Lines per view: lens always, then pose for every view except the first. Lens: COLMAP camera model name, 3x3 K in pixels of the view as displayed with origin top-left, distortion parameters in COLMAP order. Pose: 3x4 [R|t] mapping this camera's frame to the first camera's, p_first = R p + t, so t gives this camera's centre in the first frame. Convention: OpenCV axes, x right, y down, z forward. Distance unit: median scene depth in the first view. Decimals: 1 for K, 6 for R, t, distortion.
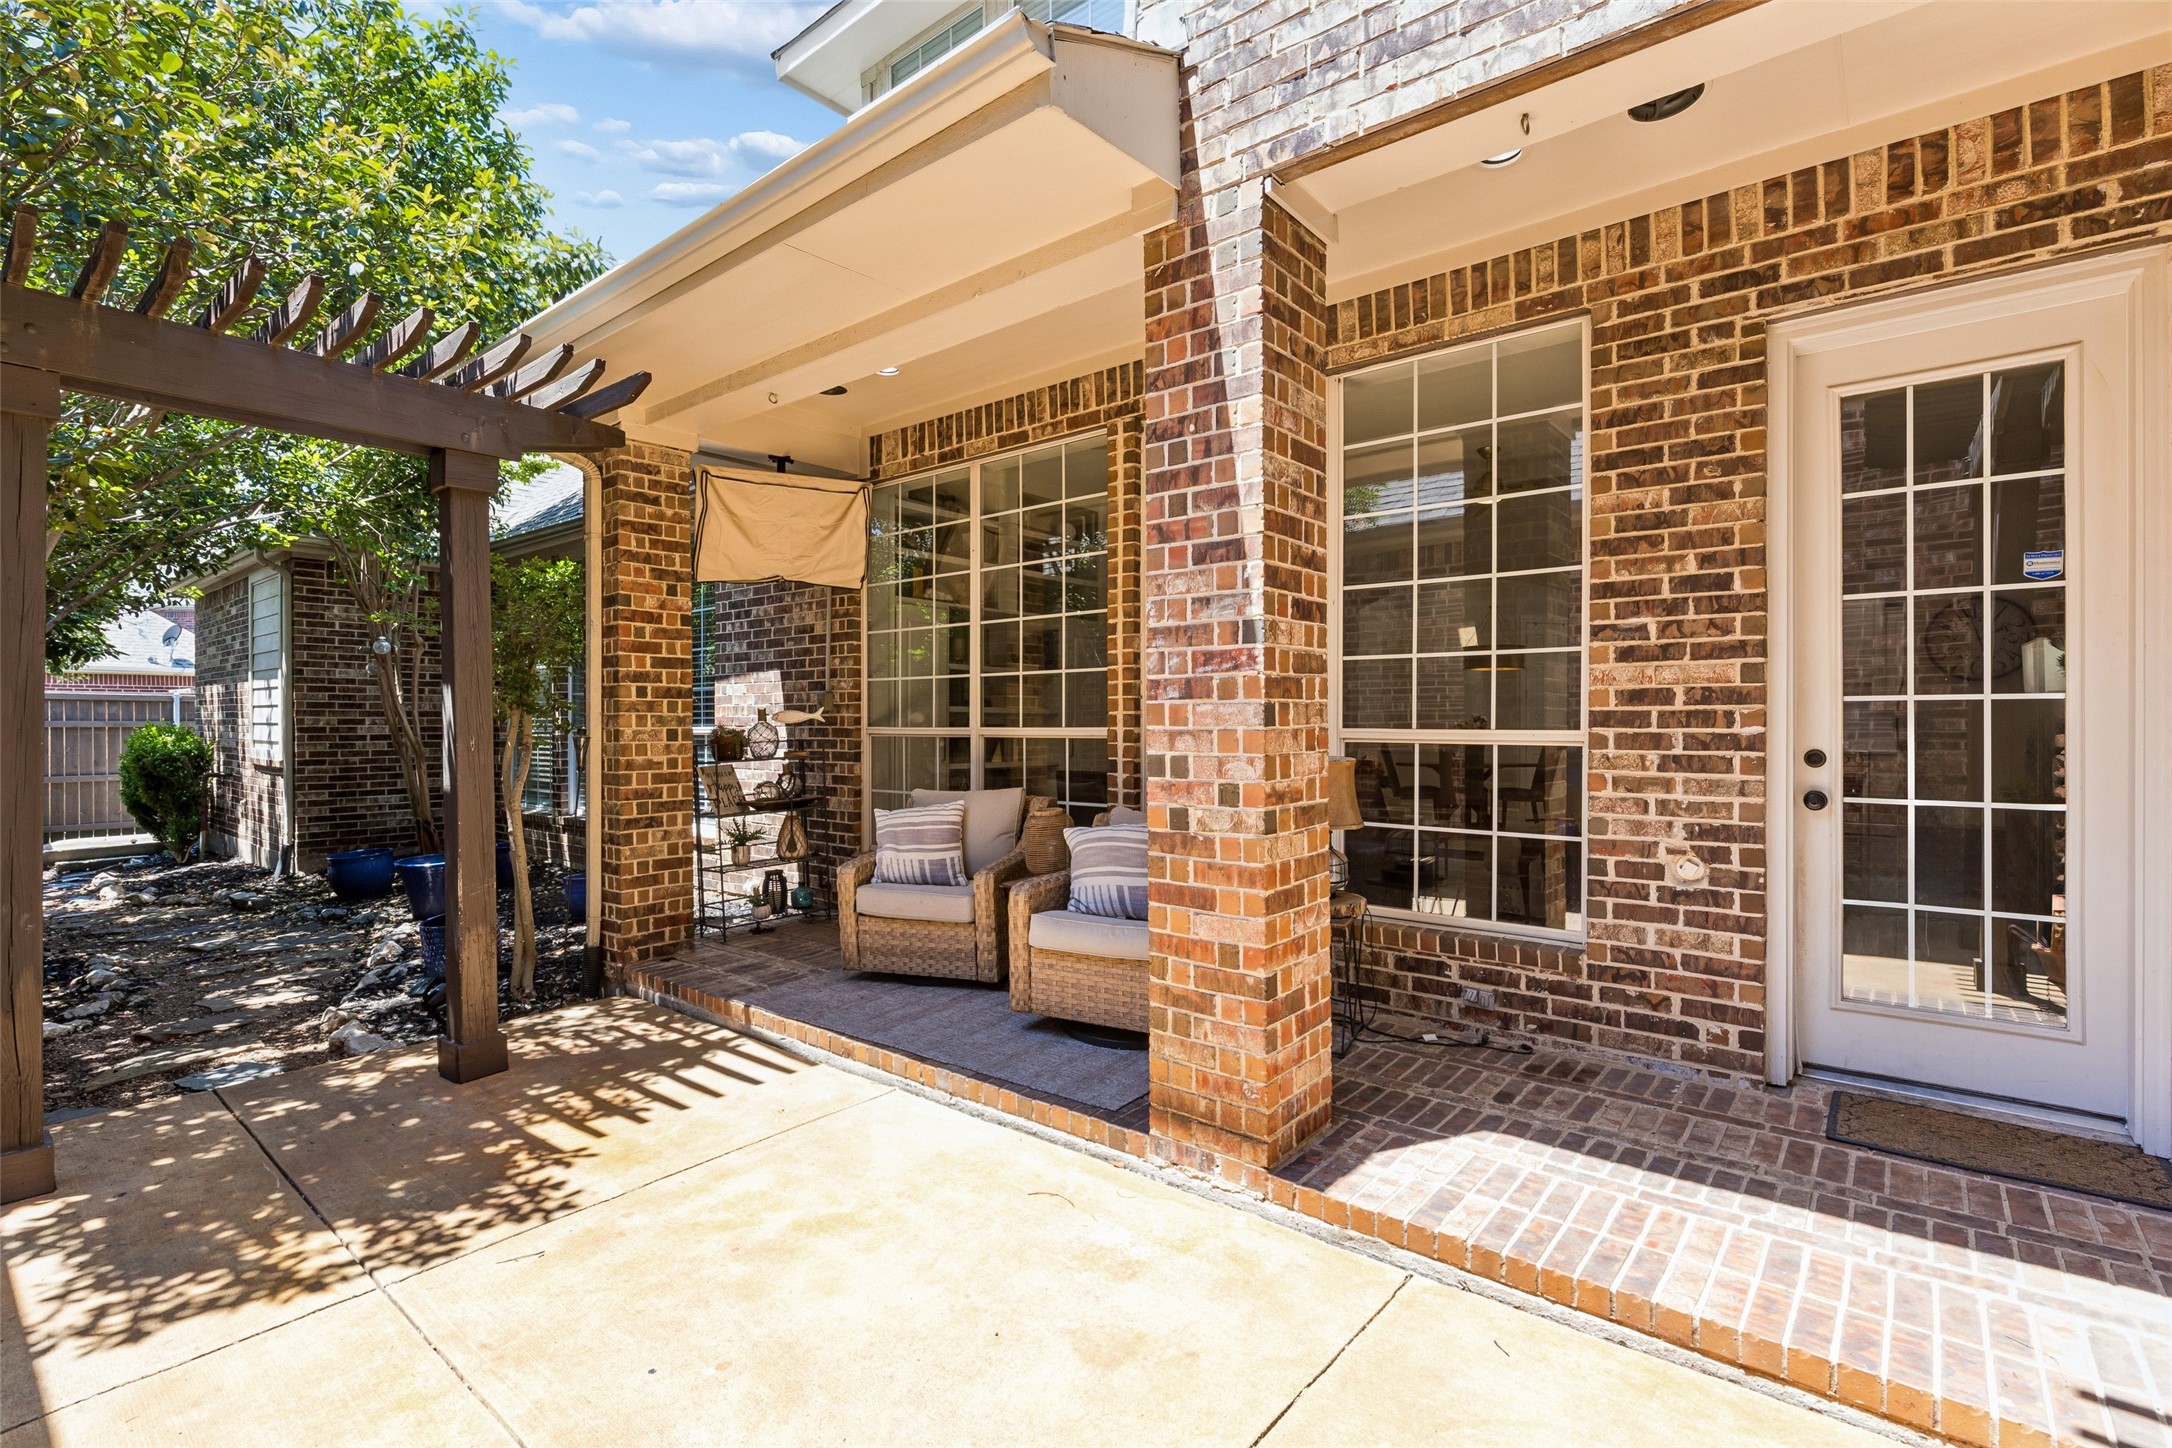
lens RADIAL K [[1011.6, 0, 1082.7], [0, 1011.6, 722.1], [0, 0, 1]] dist [0.002226, -0.000517]
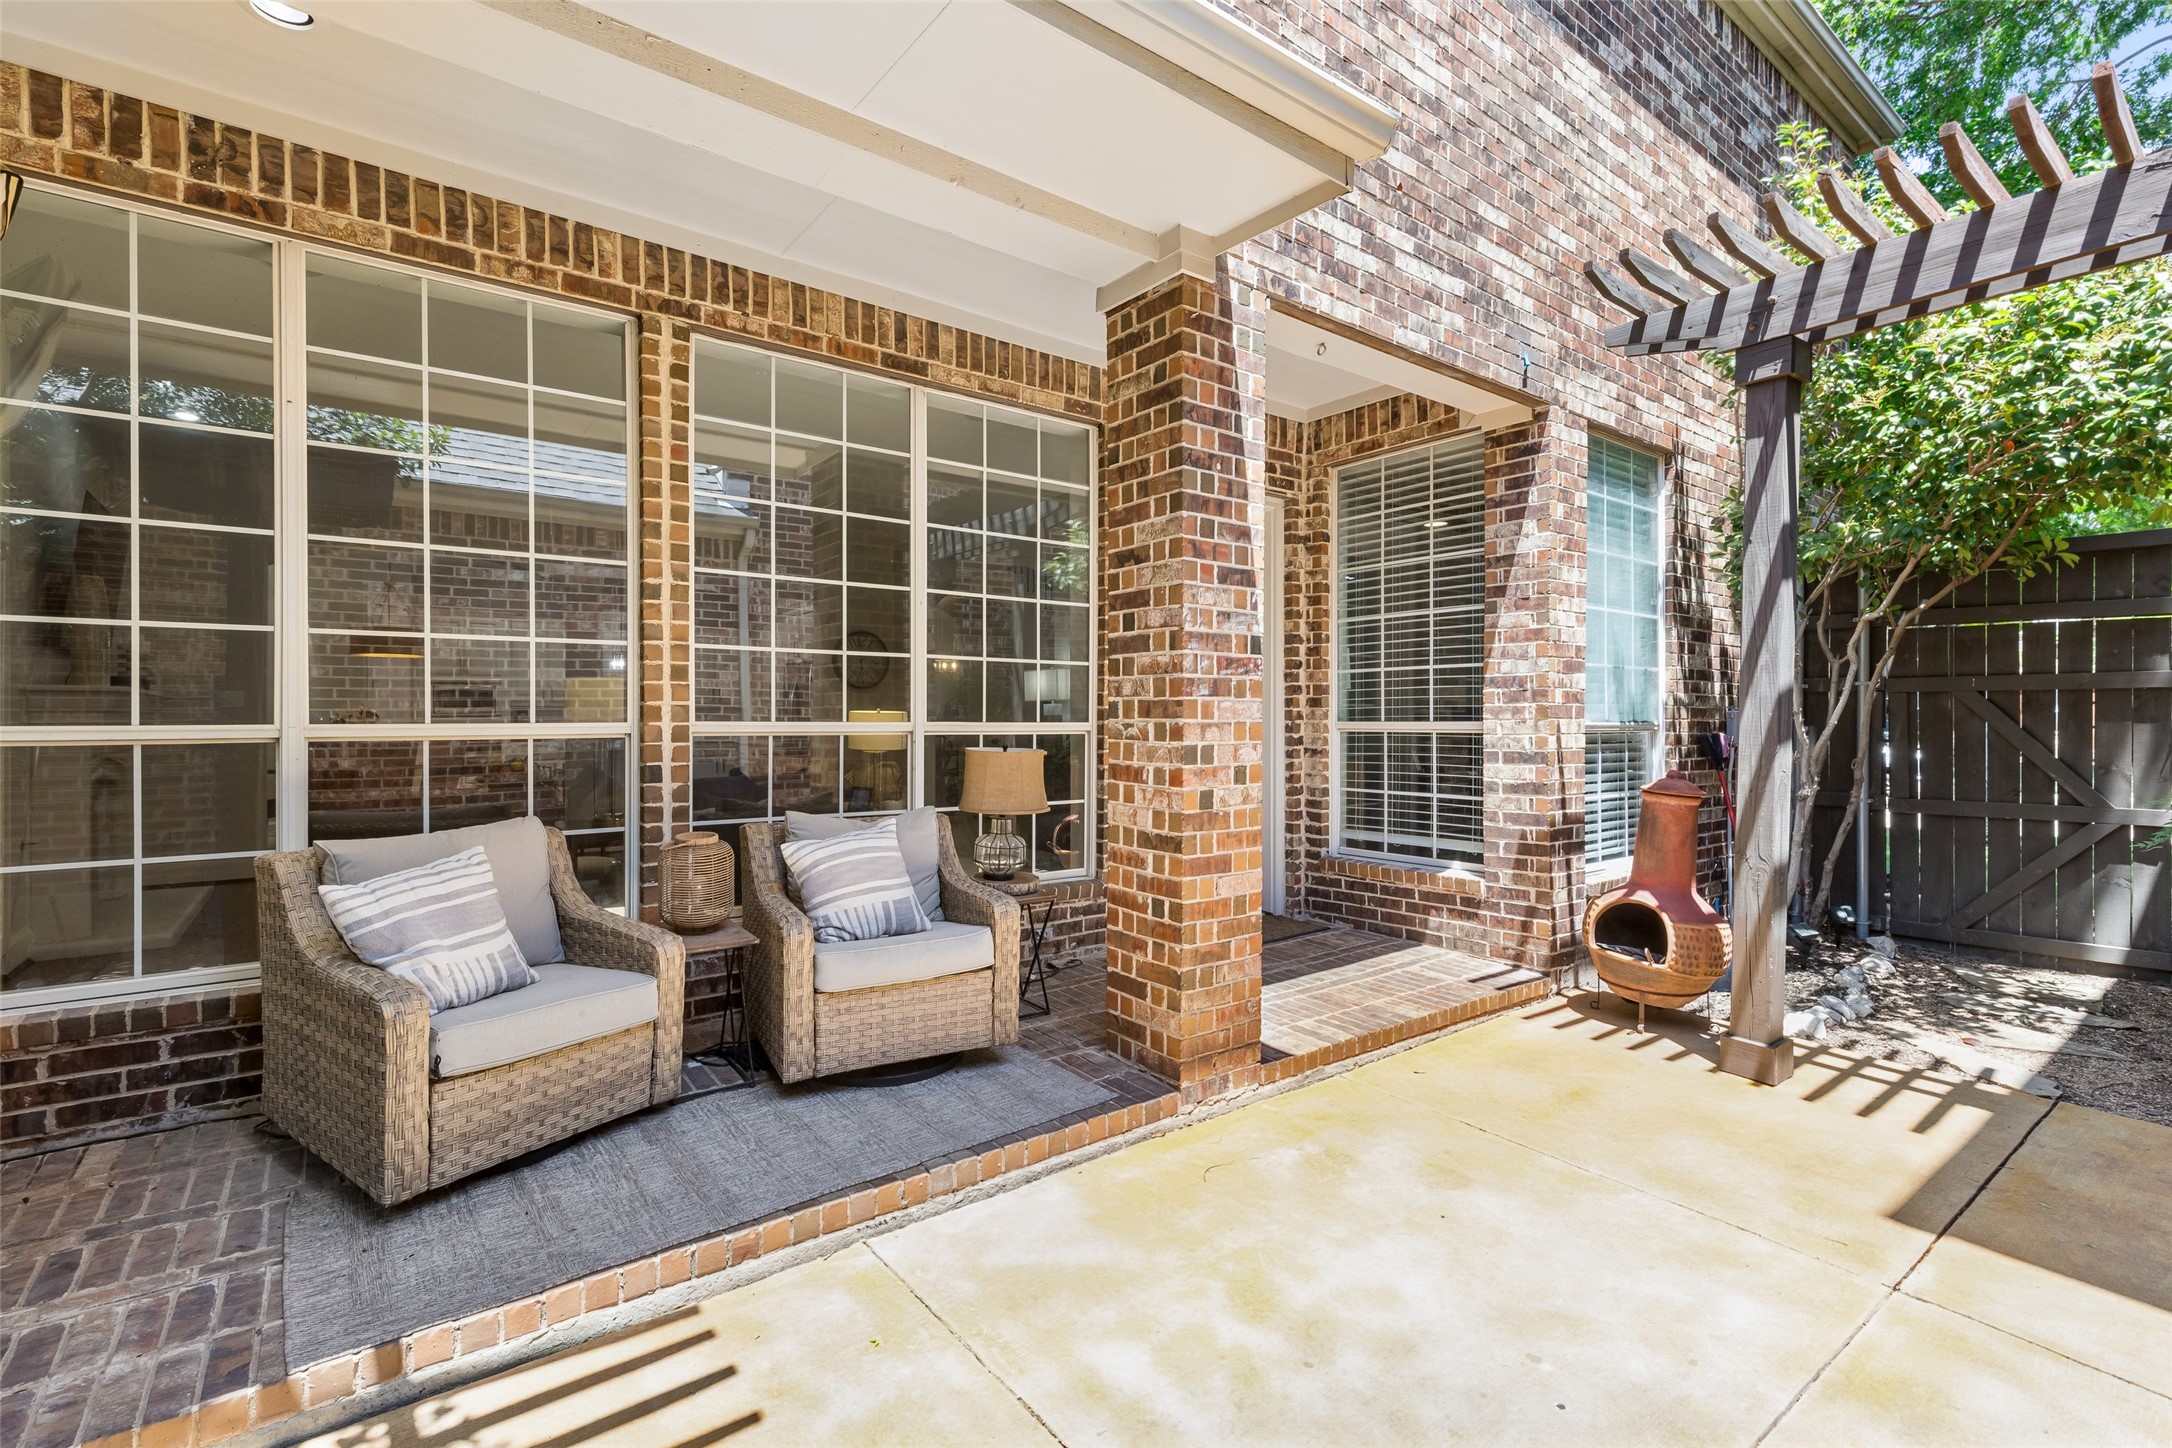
lens RADIAL K [[971.8, 0, 1086.0], [0, 971.8, 715.1], [0, 0, 1]] dist [0.009401, -0.001050]
pose [[0.222088, 0.001777, 0.975025, -0.920946], [-0.001585, 0.999998, -0.001461, 0.000675], [-0.975025, -0.001221, 0.222090, 0.802556]]
